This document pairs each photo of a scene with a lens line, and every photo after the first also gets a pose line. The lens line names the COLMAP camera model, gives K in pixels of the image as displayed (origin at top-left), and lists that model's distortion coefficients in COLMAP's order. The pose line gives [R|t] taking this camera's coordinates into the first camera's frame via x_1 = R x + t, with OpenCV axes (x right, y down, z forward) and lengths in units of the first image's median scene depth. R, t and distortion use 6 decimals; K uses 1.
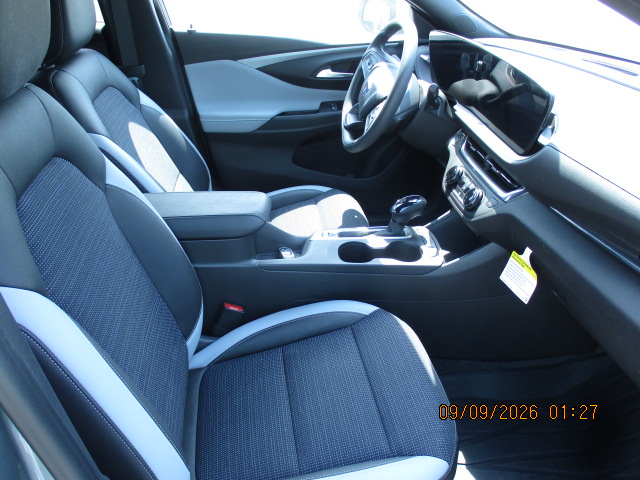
lens RADIAL K [[531.6, 0, 317.3], [0, 531.6, 239.3], [0, 0, 1]] dist [-0.037987, 0.007506]
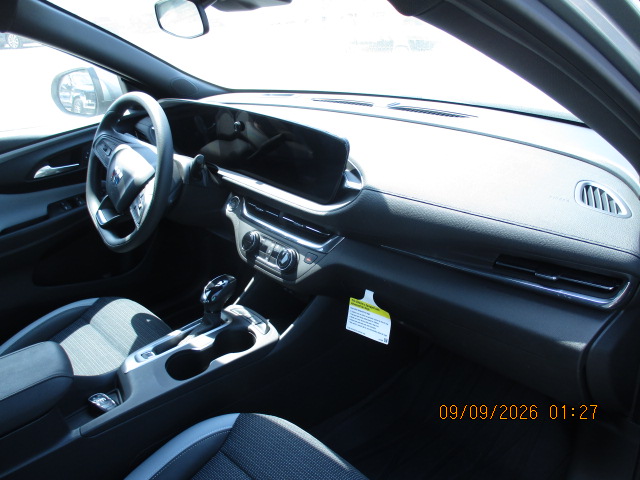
lens RADIAL K [[531.6, 0, 317.3], [0, 531.6, 239.3], [0, 0, 1]] dist [-0.037987, 0.007506]
pose [[0.805323, -0.302429, 0.509893, -0.121312], [0.350631, 0.936512, 0.001681, -0.084184], [-0.478030, 0.177431, 0.860236, 0.134864]]
